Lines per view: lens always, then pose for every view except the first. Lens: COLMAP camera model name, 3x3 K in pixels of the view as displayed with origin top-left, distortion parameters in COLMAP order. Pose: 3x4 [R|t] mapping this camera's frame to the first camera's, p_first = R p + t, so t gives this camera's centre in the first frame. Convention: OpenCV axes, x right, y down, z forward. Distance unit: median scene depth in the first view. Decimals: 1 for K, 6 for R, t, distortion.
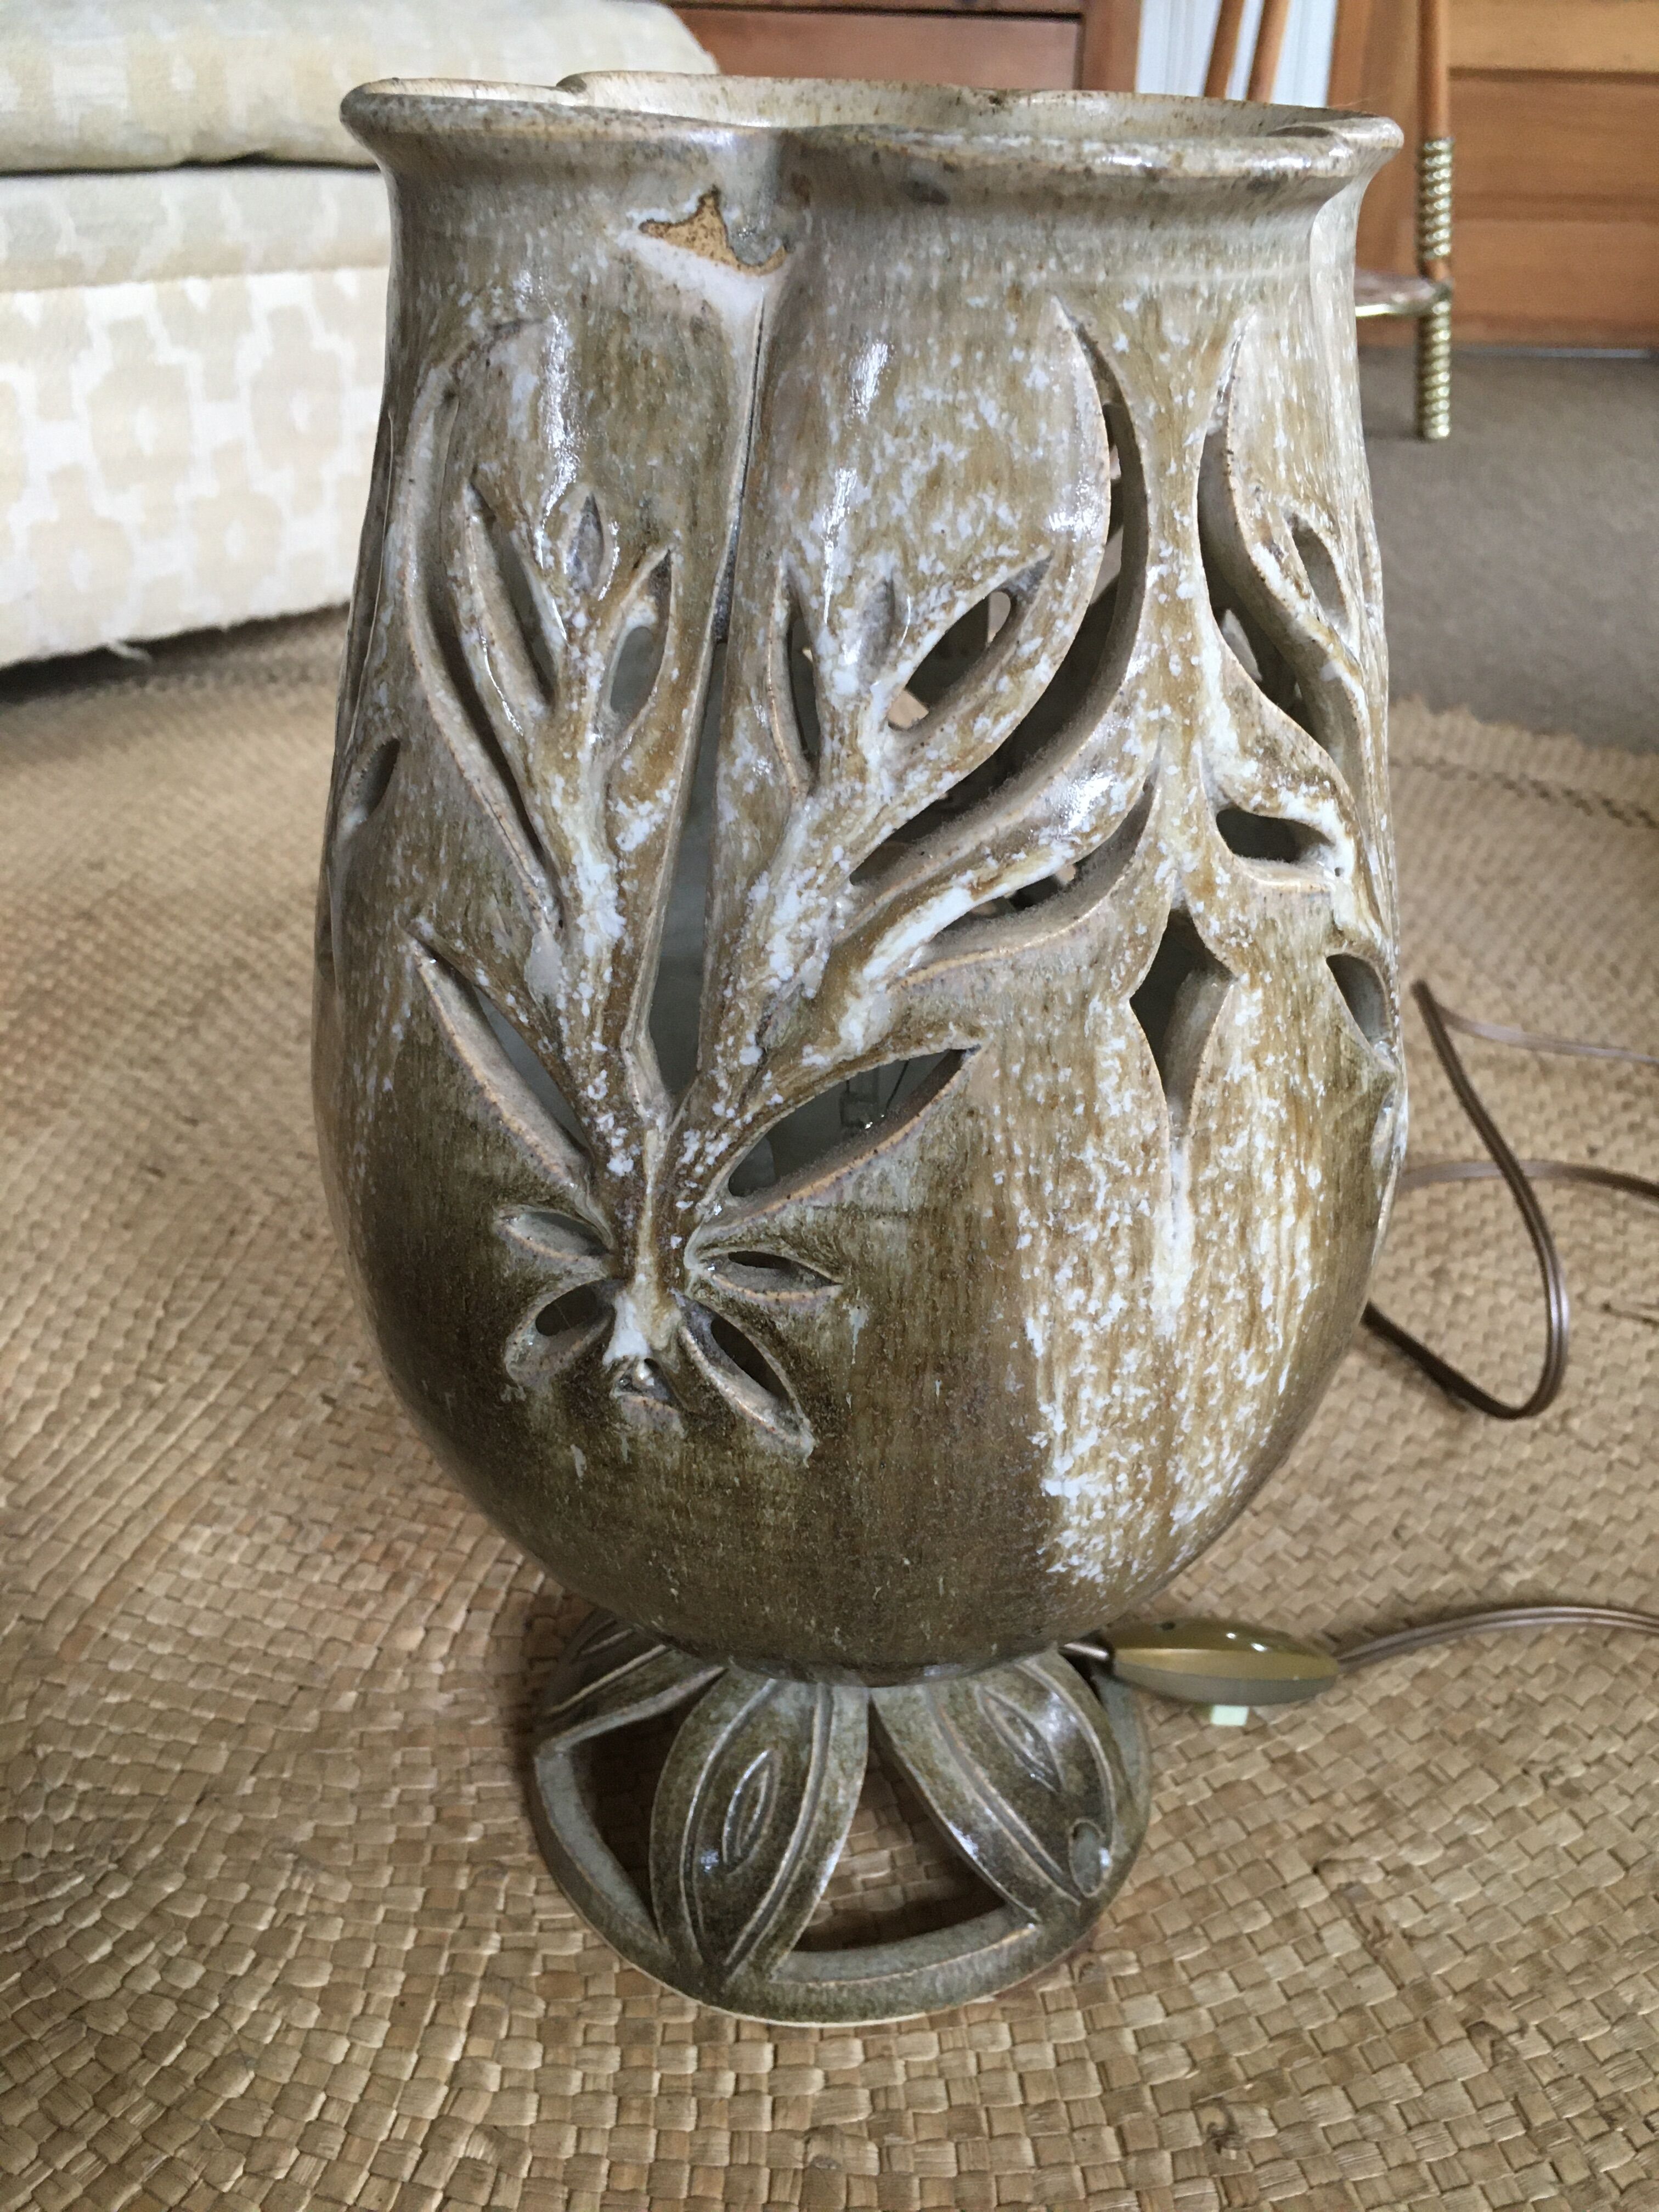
lens RADIAL K [[1945.0, 0, 822.9], [0, 1945.0, 1077.9], [0, 0, 1]] dist [0.074157, -0.126659]
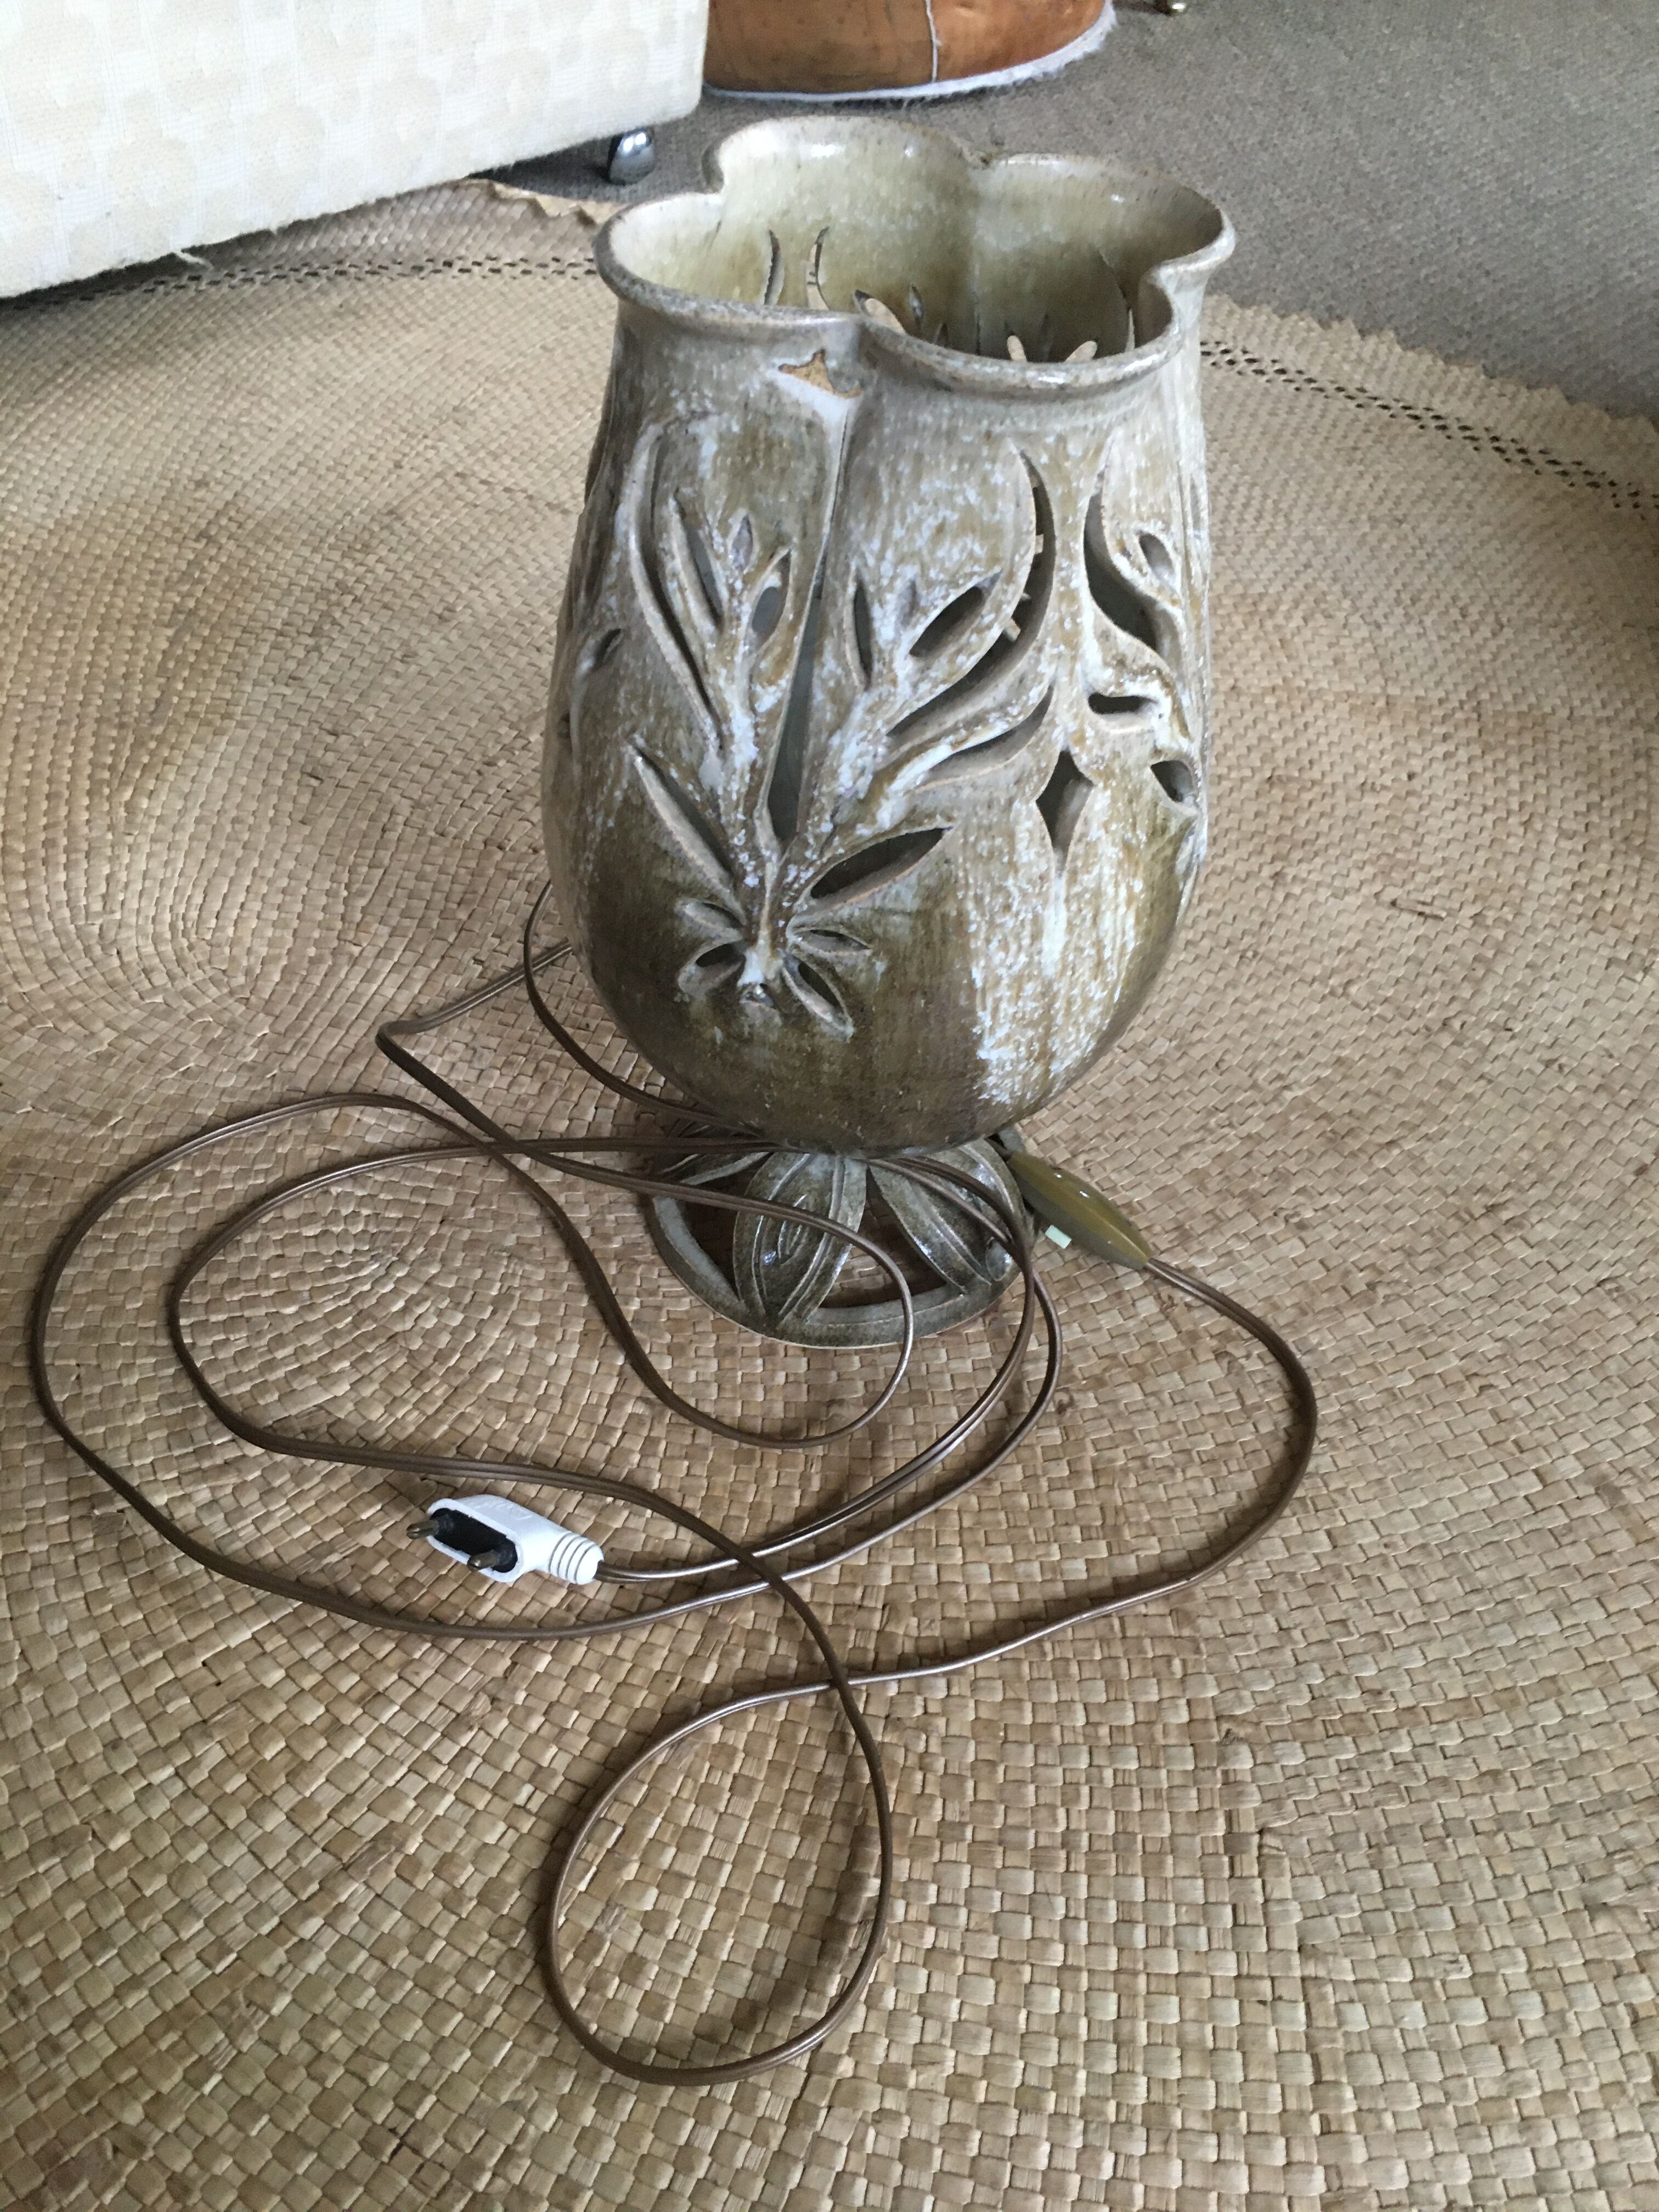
lens RADIAL K [[1945.0, 0, 831.1], [0, 1945.0, 1101.0], [0, 0, 1]] dist [0.074157, -0.126659]
pose [[0.999468, 0.012866, 0.029979, -0.056974], [-0.020378, 0.963835, 0.265720, -0.167466], [-0.025476, -0.266189, 0.963584, -0.554670]]
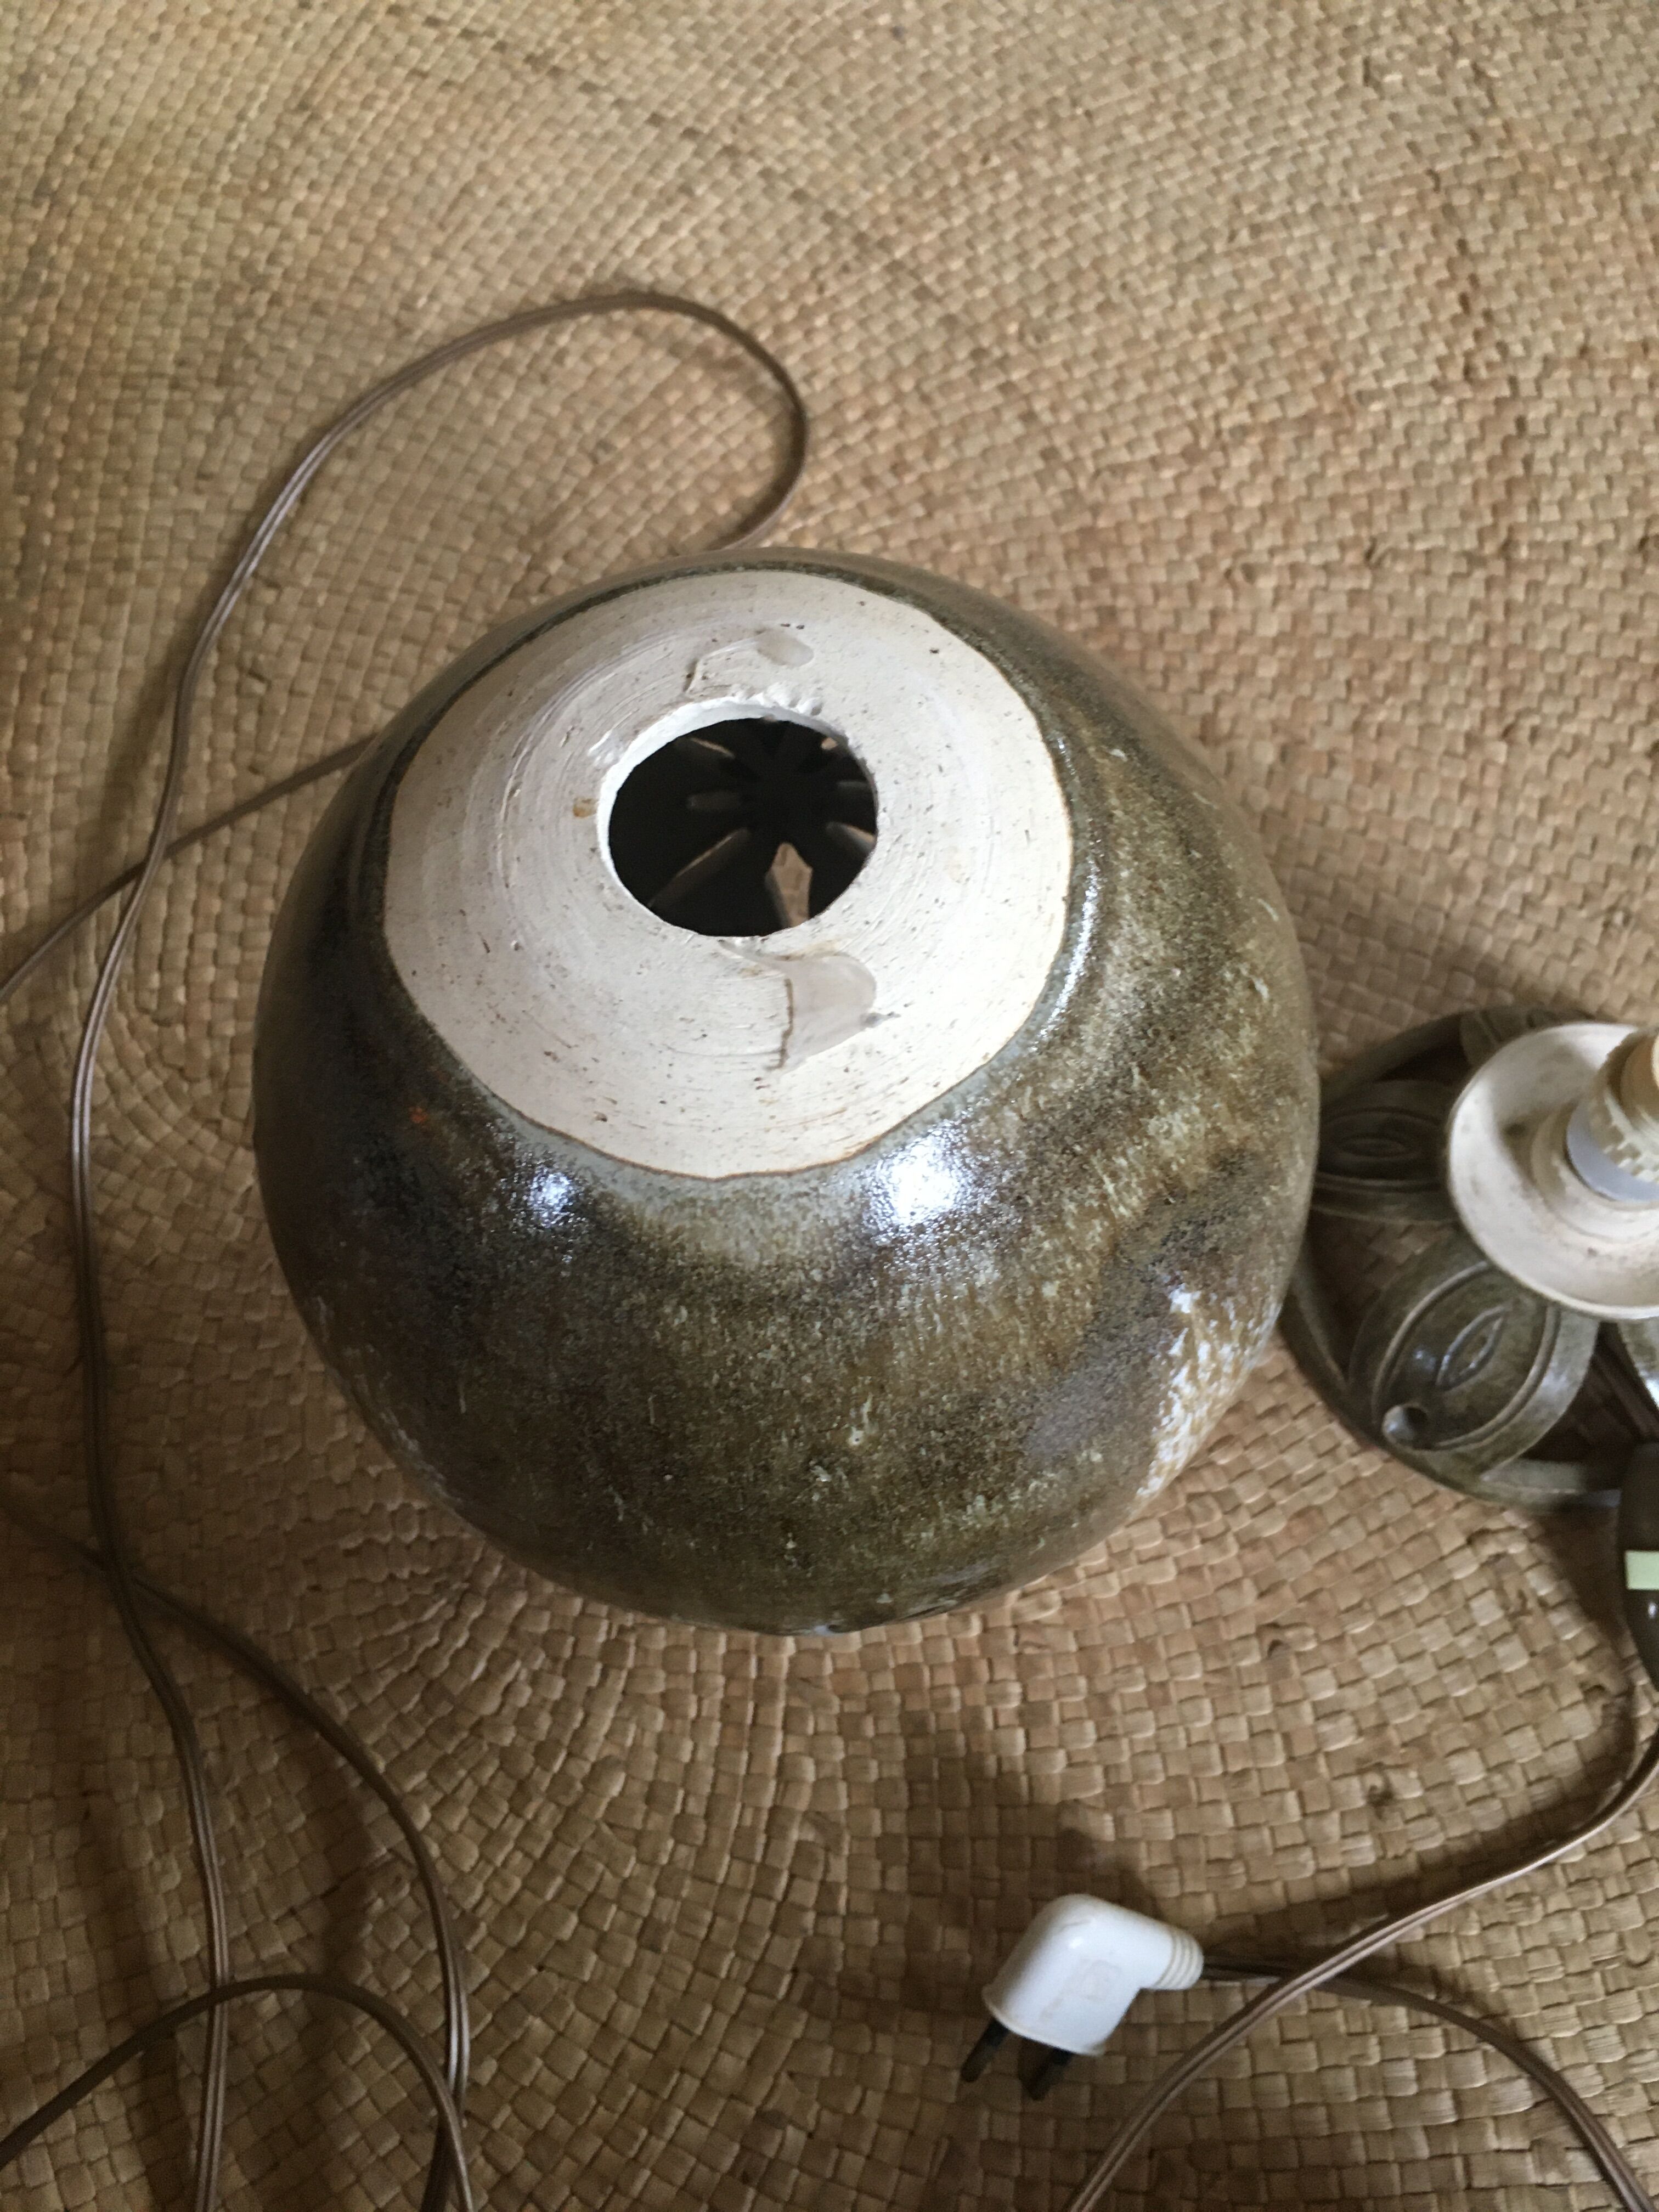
lens RADIAL K [[1945.0, 0, 797.7], [0, 1945.0, 1113.6], [0, 0, 1]] dist [0.074157, -0.126659]
pose [[0.997484, -0.049424, -0.050823, -0.085787], [0.070421, 0.773302, 0.630115, -0.612703], [0.008159, -0.632109, 0.774837, 0.266133]]
